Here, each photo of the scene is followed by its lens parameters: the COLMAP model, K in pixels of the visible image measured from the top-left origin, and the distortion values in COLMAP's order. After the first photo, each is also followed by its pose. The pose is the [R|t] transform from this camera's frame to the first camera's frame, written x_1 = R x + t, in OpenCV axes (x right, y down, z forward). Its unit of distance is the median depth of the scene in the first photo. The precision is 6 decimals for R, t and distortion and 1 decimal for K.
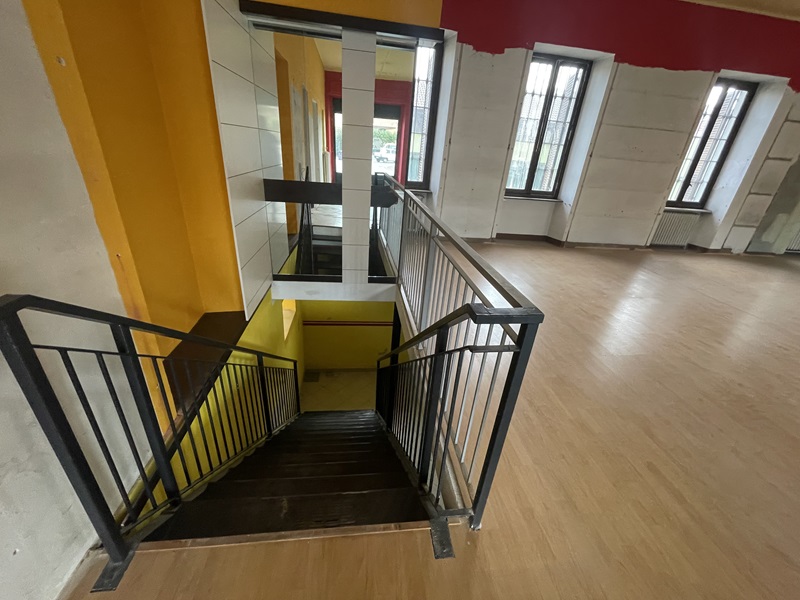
lens RADIAL K [[324.8, 0, 403.1], [0, 324.8, 297.6], [0, 0, 1]] dist [0.004712, -0.000365]
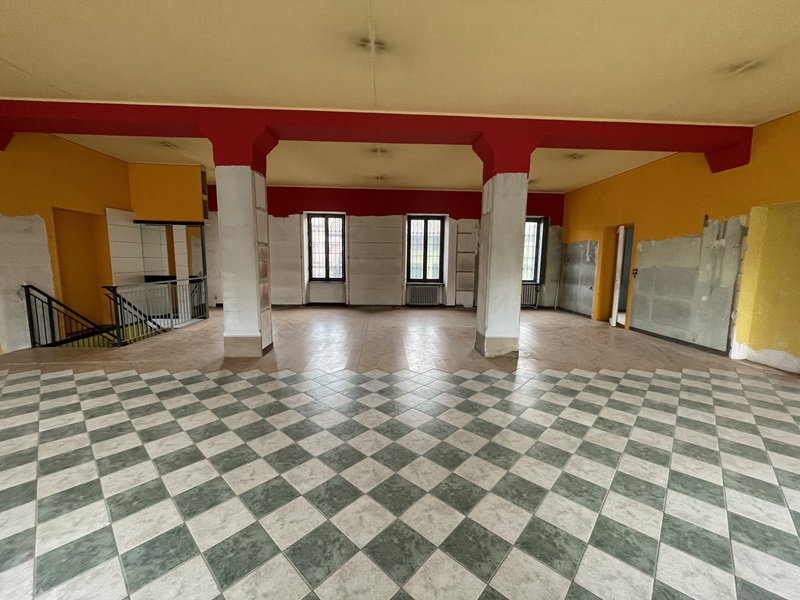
lens RADIAL K [[324.8, 0, 399.8], [0, 324.8, 300.4], [0, 0, 1]] dist [0.004712, -0.000365]
pose [[0.993907, -0.057183, -0.094225, 0.916384], [0.025038, 0.949675, -0.312235, 0.341122], [0.107338, 0.307974, 0.945321, -0.578964]]
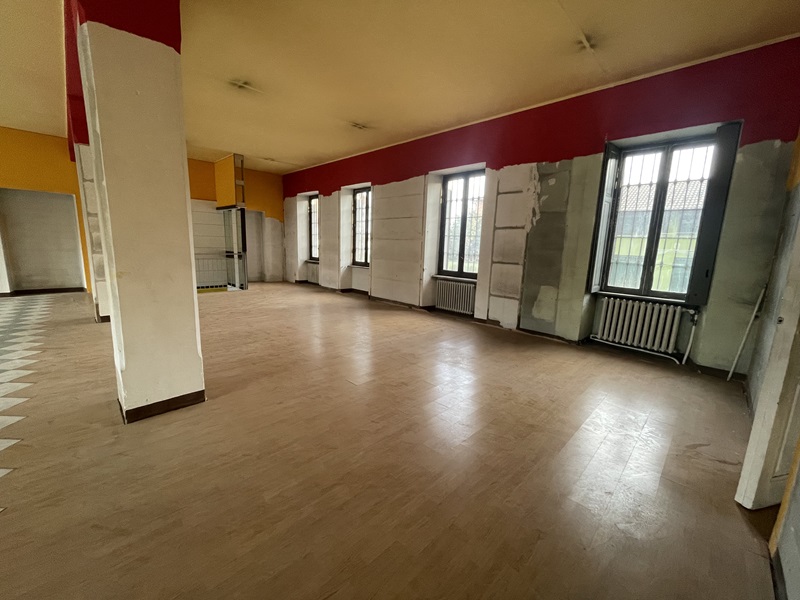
lens RADIAL K [[324.8, 0, 397.5], [0, 324.8, 301.1], [0, 0, 1]] dist [0.004712, -0.000365]
pose [[0.608330, 0.075422, -0.790092, 1.662600], [-0.318776, 0.934871, -0.156198, 0.030844], [0.726854, 0.346882, 0.592753, 0.258943]]
